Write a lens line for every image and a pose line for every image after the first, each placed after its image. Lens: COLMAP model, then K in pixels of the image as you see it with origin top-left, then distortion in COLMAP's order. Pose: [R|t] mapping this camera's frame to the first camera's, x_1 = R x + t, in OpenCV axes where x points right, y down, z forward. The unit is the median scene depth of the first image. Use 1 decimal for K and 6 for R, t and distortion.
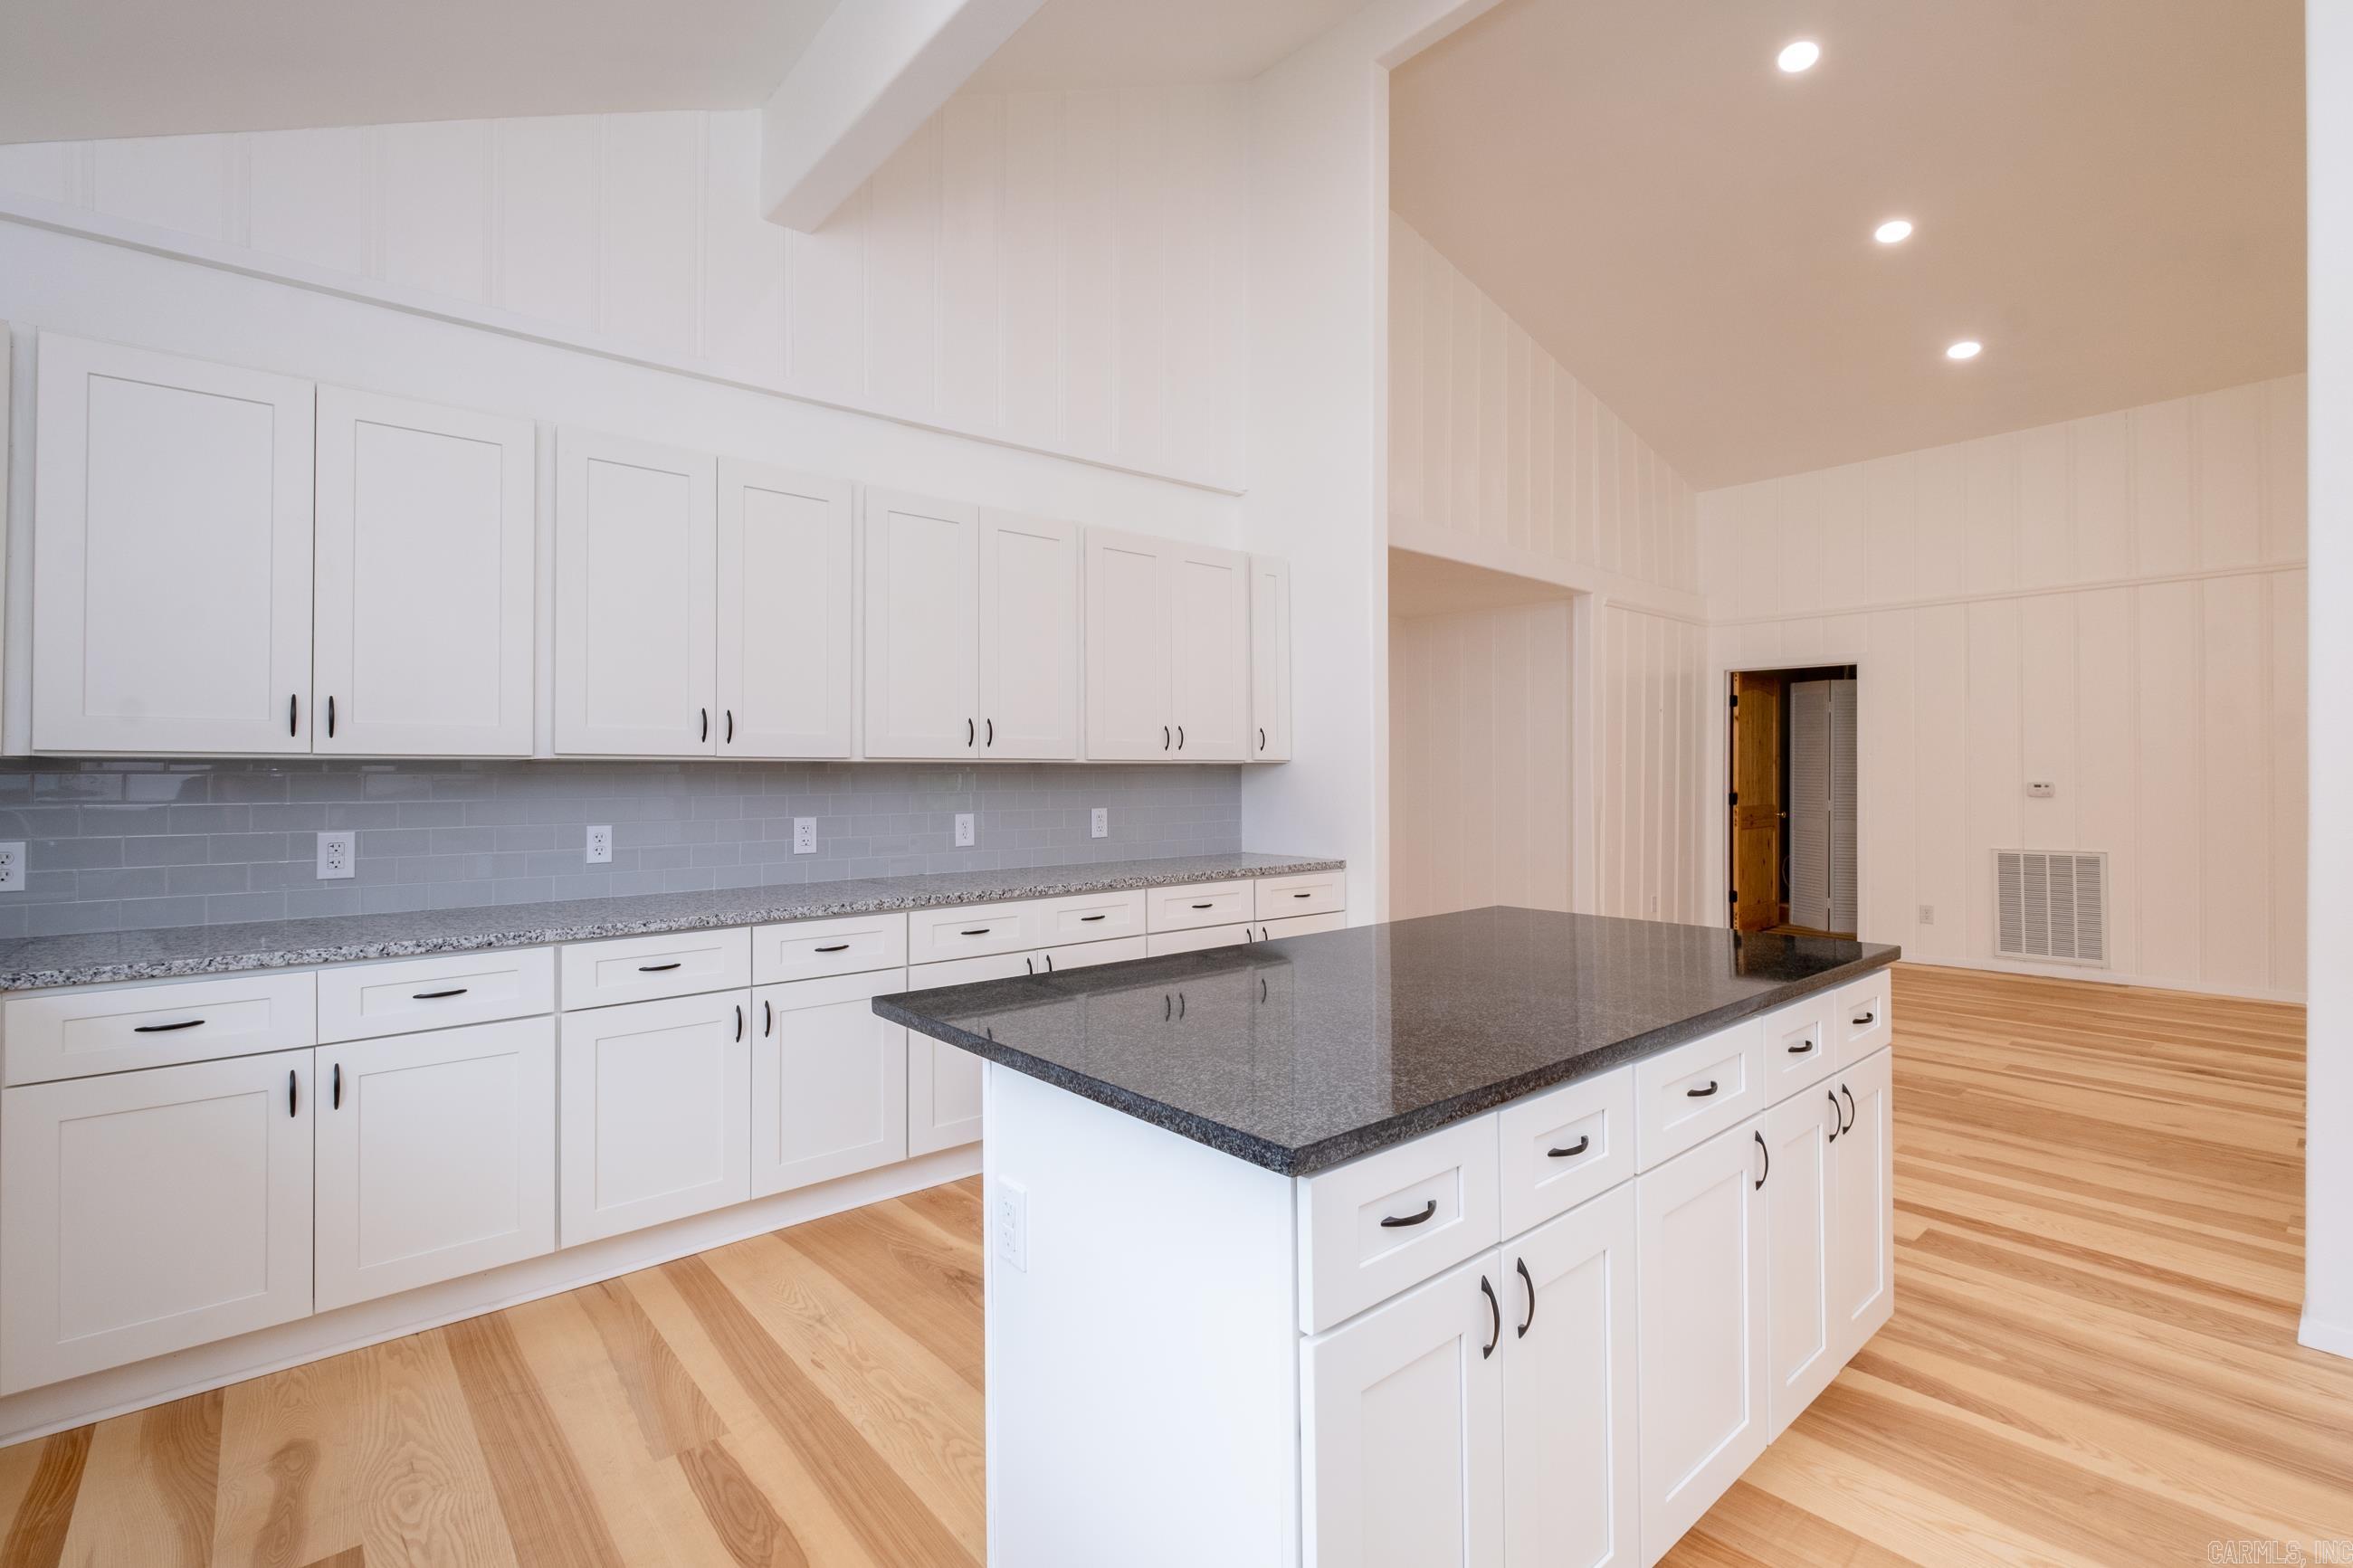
lens RADIAL K [[1065.0, 0, 1192.5], [0, 1065.0, 750.5], [0, 0, 1]] dist [-0.004978, 0.001049]
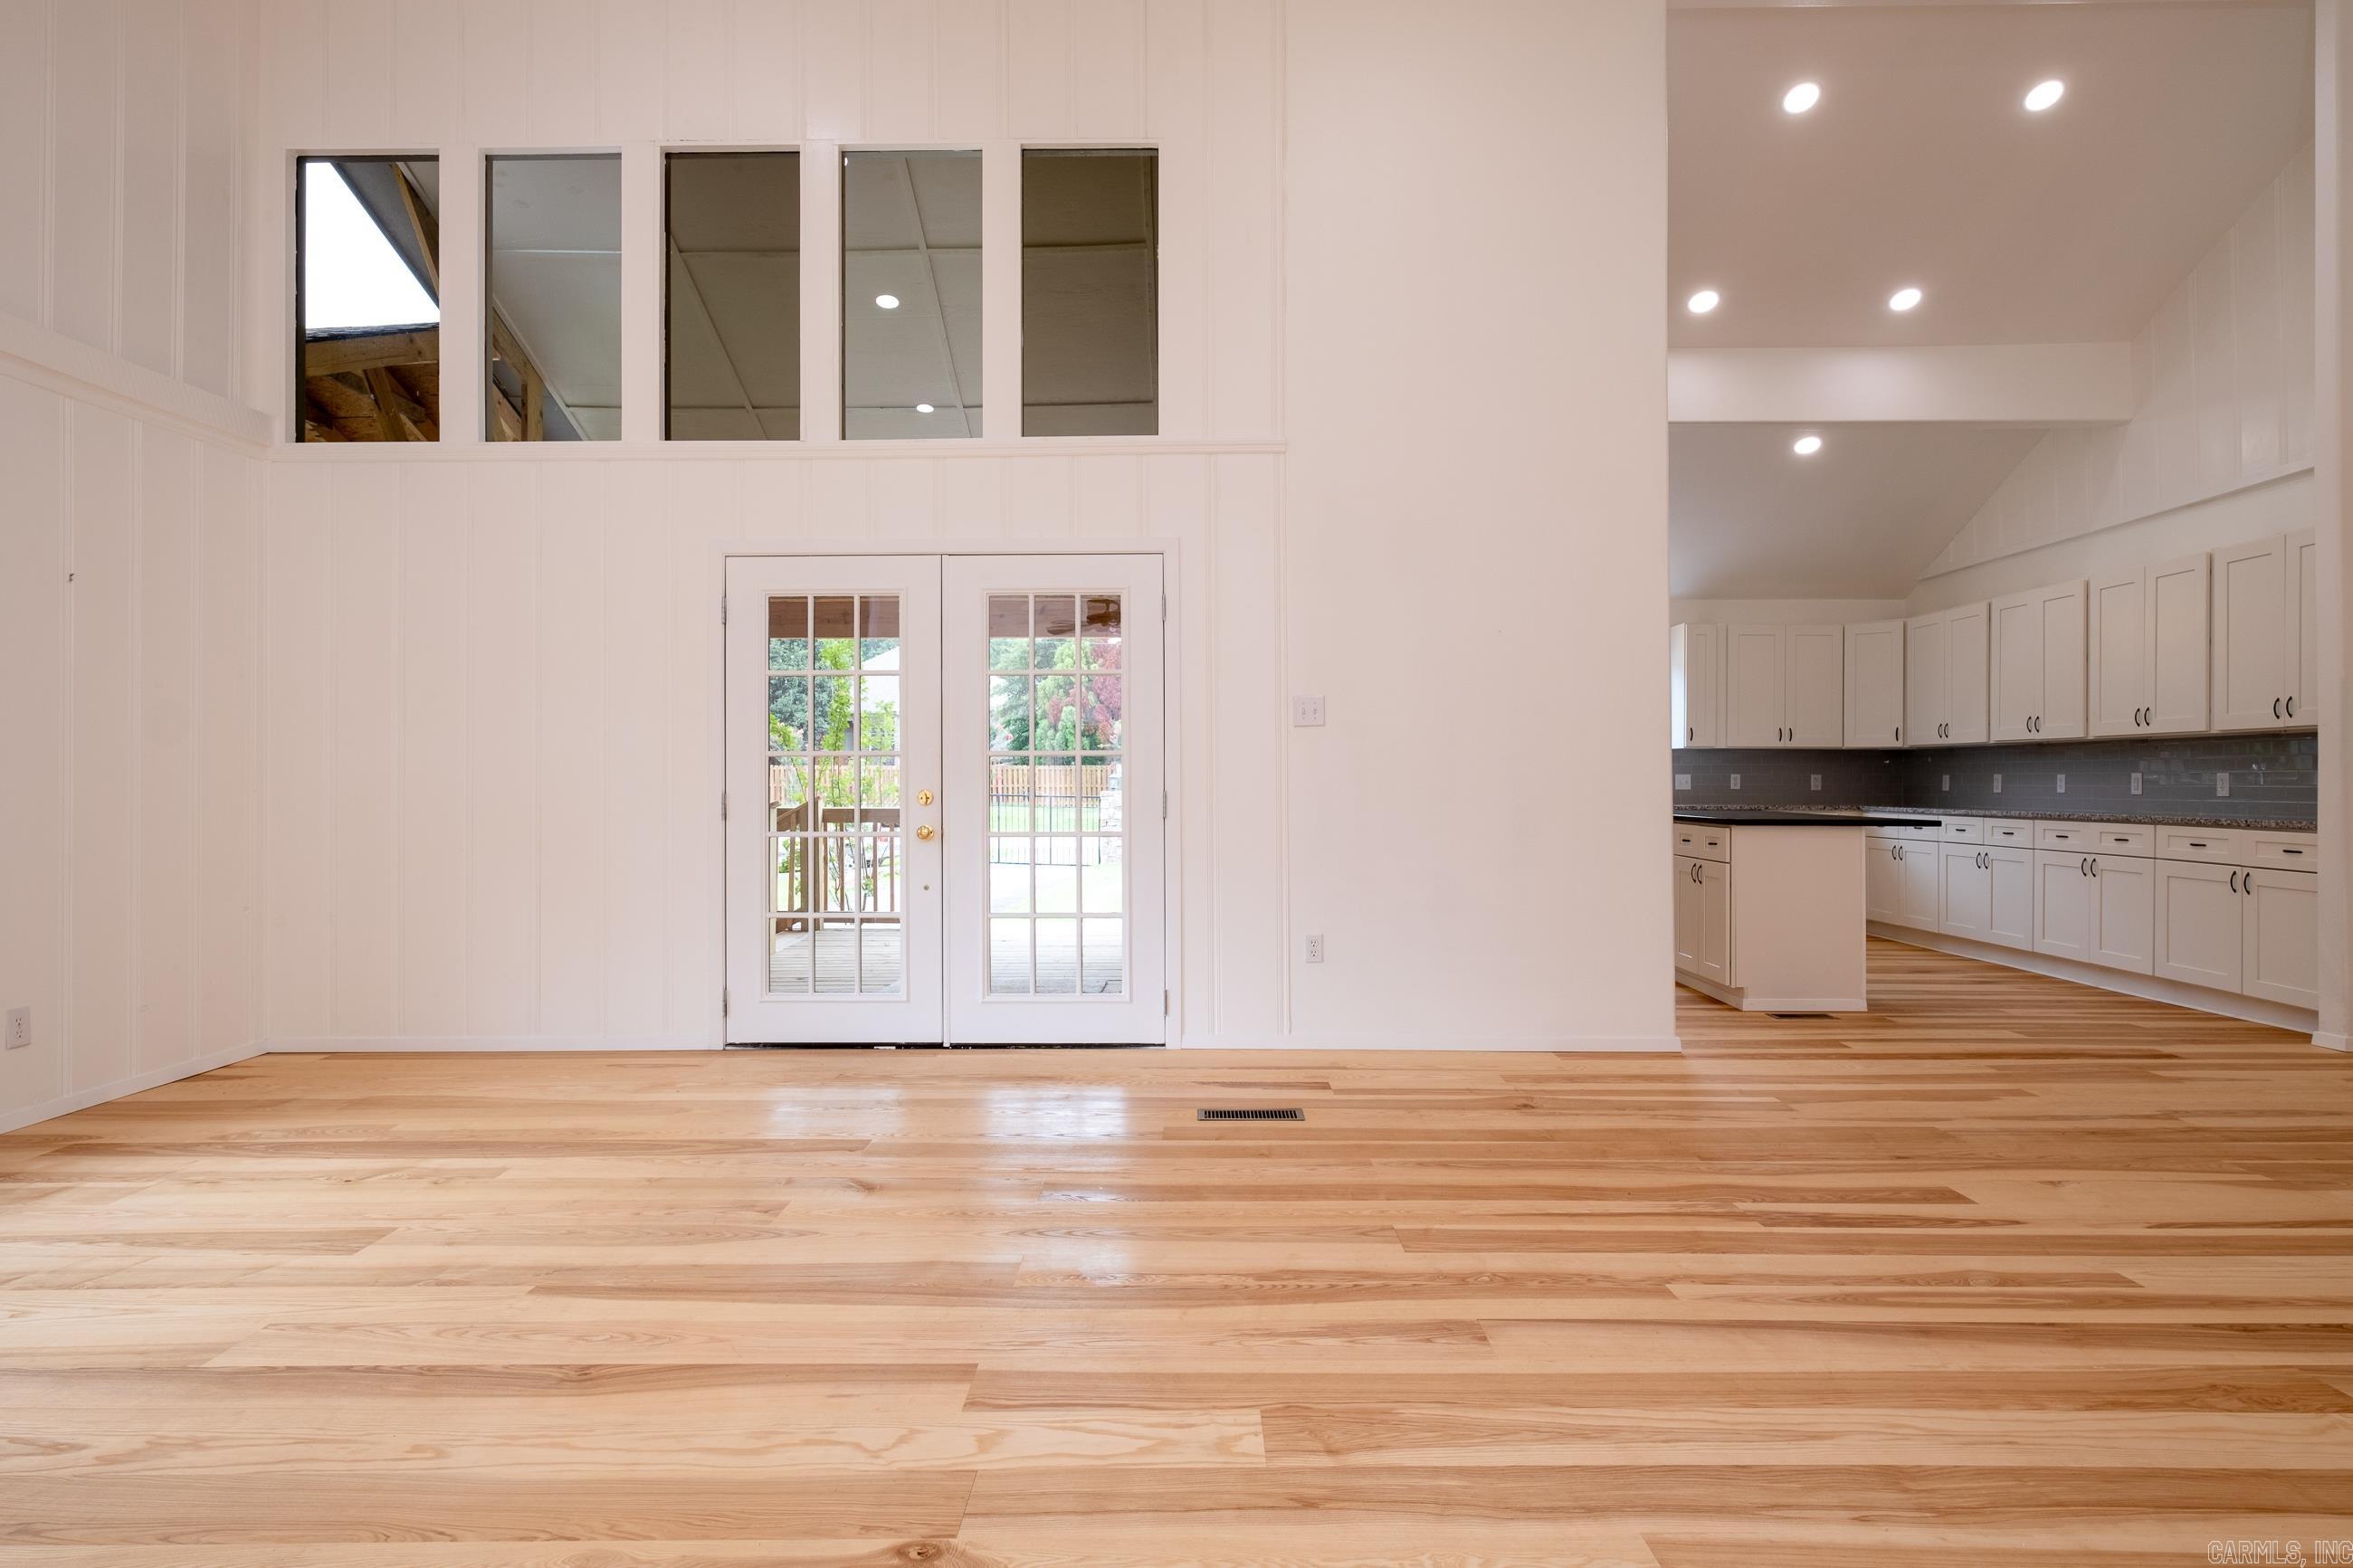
lens RADIAL K [[1279.1, 0, 1181.5], [0, 1279.1, 778.8], [0, 0, 1]] dist [-0.013483, 0.008506]
pose [[-0.667604, -0.001252, -0.744516, 2.335202], [0.012409, 0.999841, -0.012808, 0.087262], [0.744413, -0.017789, -0.667482, 1.346733]]
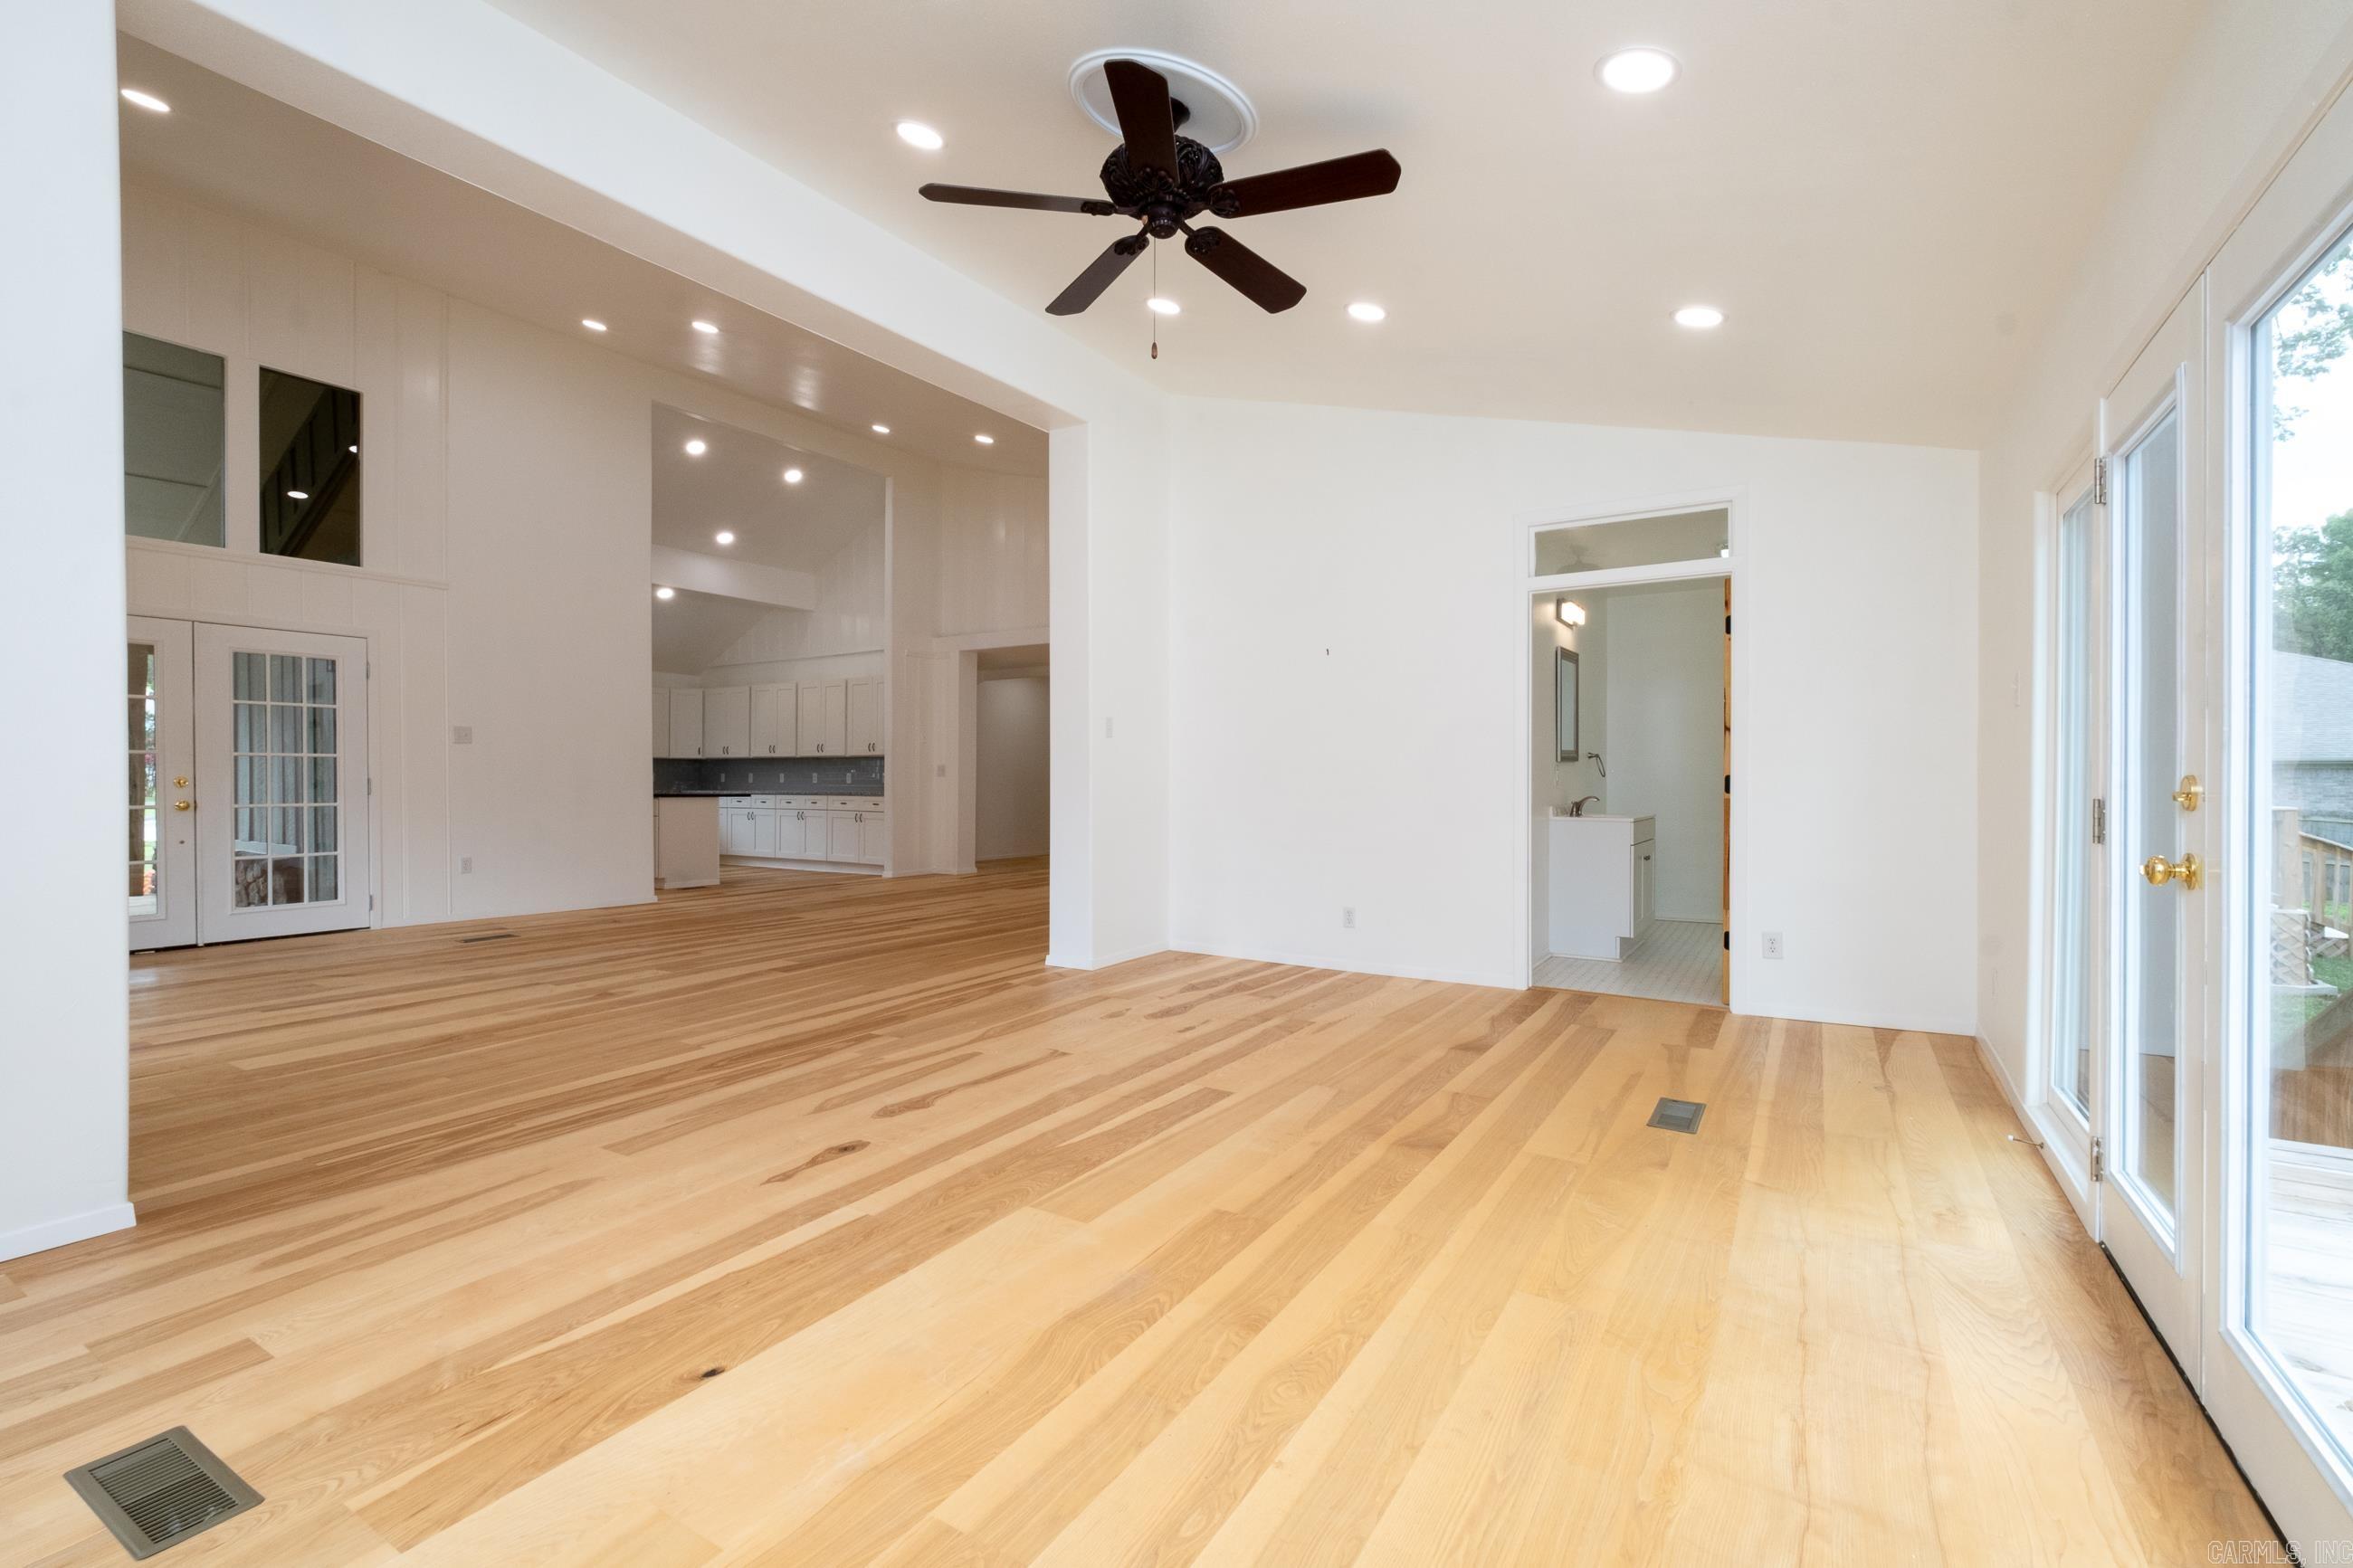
lens RADIAL K [[1065.0, 0, 1169.3], [0, 1065.0, 787.7], [0, 0, 1]] dist [-0.004978, 0.001049]
pose [[0.282070, 0.005645, -0.959377, 3.739683], [0.013971, 0.999852, 0.009991, 0.102527], [0.959292, -0.016222, 0.281949, 1.257271]]
